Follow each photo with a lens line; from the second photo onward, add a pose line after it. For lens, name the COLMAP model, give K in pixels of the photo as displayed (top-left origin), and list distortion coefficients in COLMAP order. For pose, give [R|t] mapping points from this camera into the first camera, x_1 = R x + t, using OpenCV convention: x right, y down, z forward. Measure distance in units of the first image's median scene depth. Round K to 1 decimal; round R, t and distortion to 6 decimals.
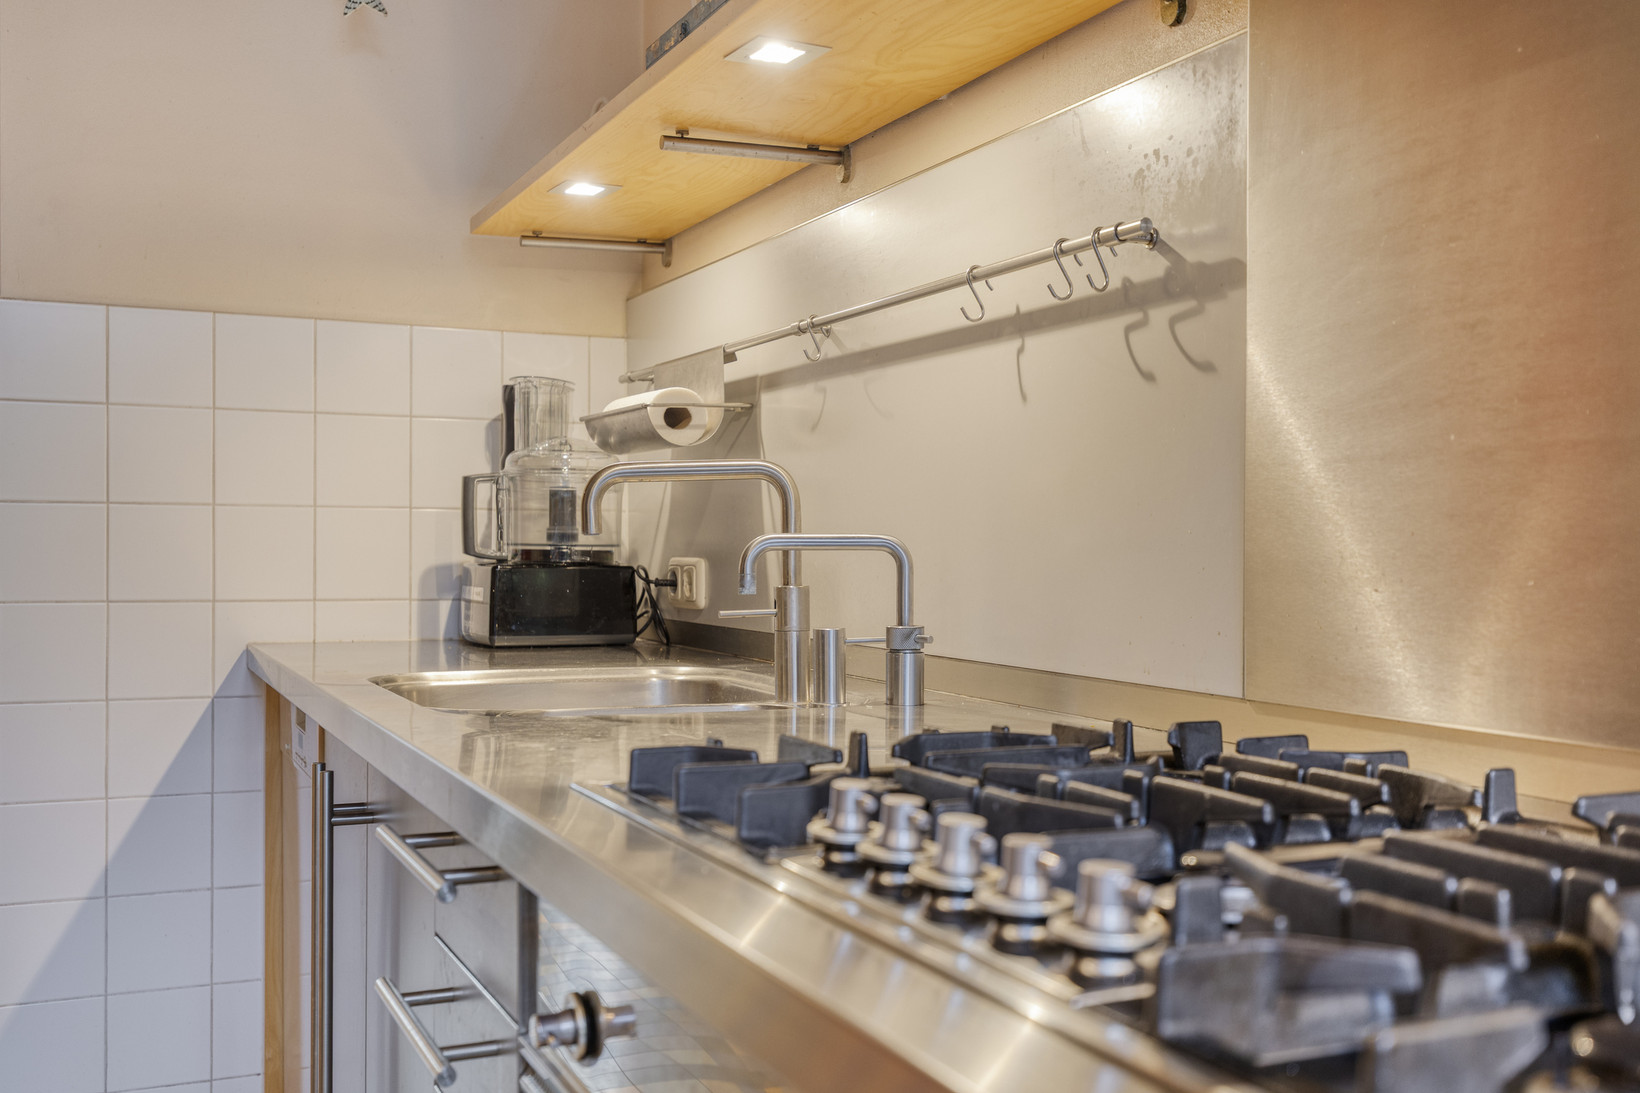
lens RADIAL K [[1605.3, 0, 819.2], [0, 1605.3, 597.7], [0, 0, 1]] dist [0.014163, 0.003686]
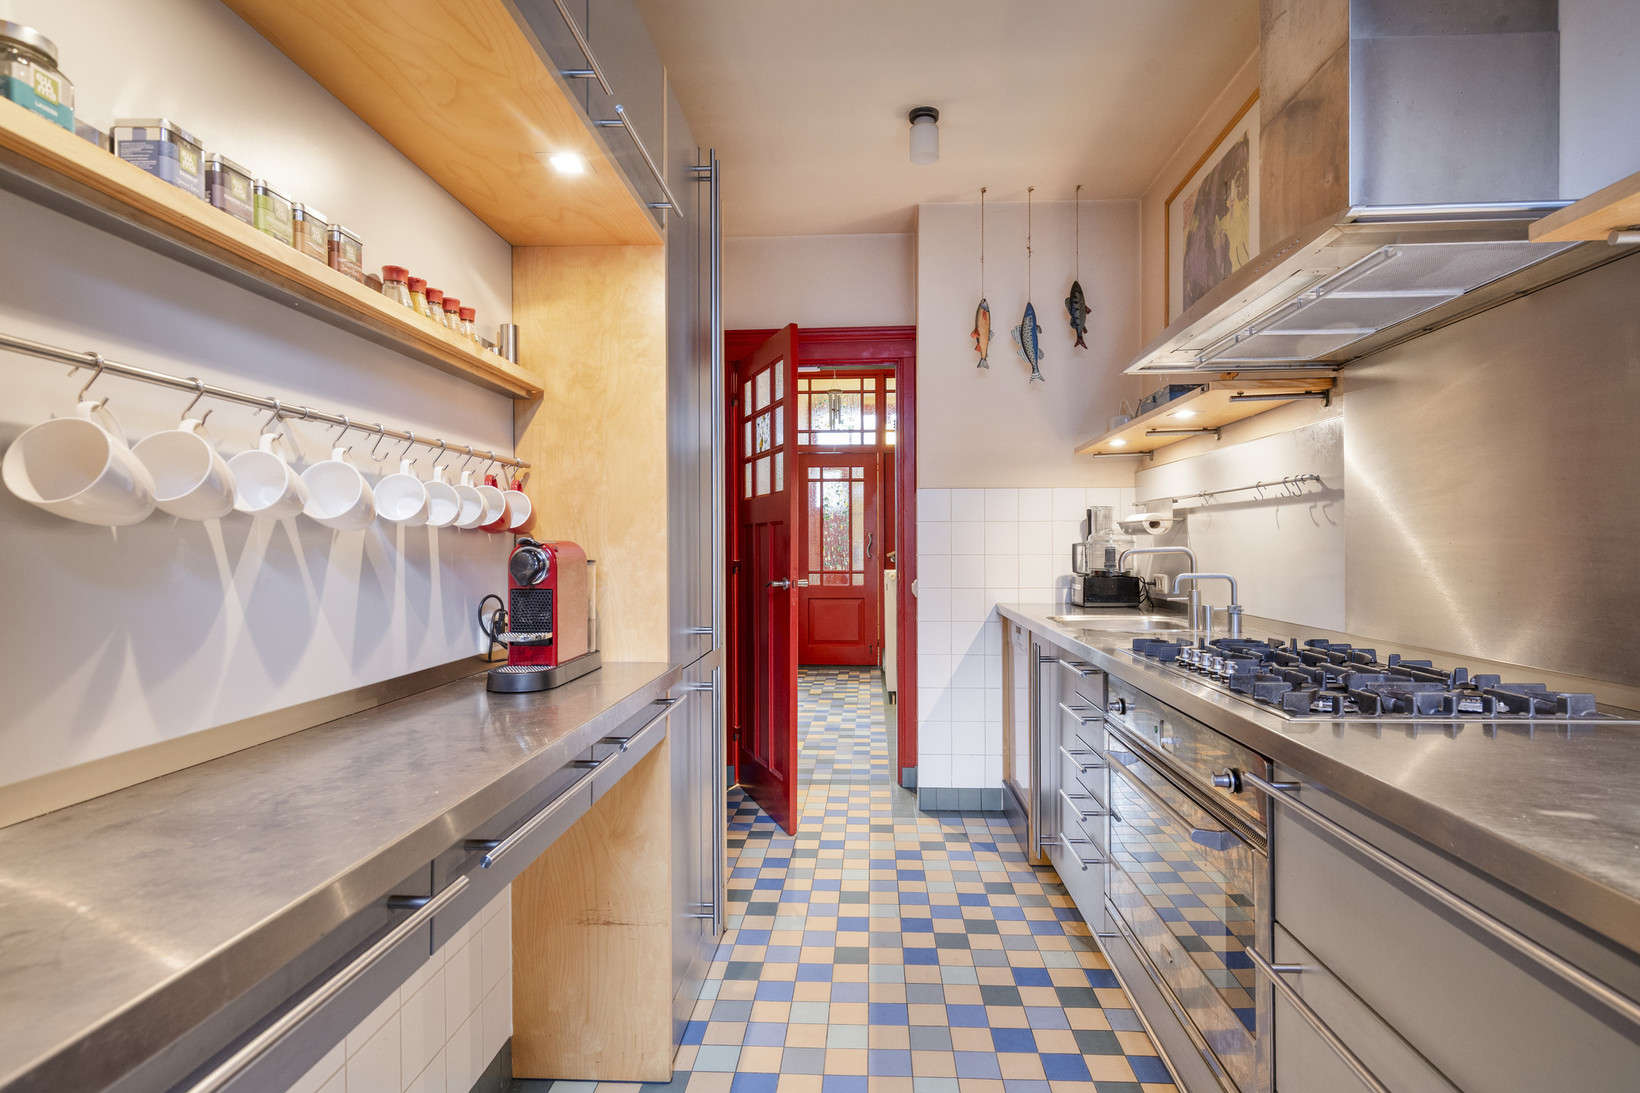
lens RADIAL K [[807.8, 0, 836.5], [0, 807.8, 539.5], [0, 0, 1]] dist [-0.002837, -0.000422]
pose [[0.886997, -0.013928, -0.461566, 0.066268], [-0.006063, 0.999108, -0.041801, -0.026209], [0.461736, 0.039876, 0.886121, -0.469485]]
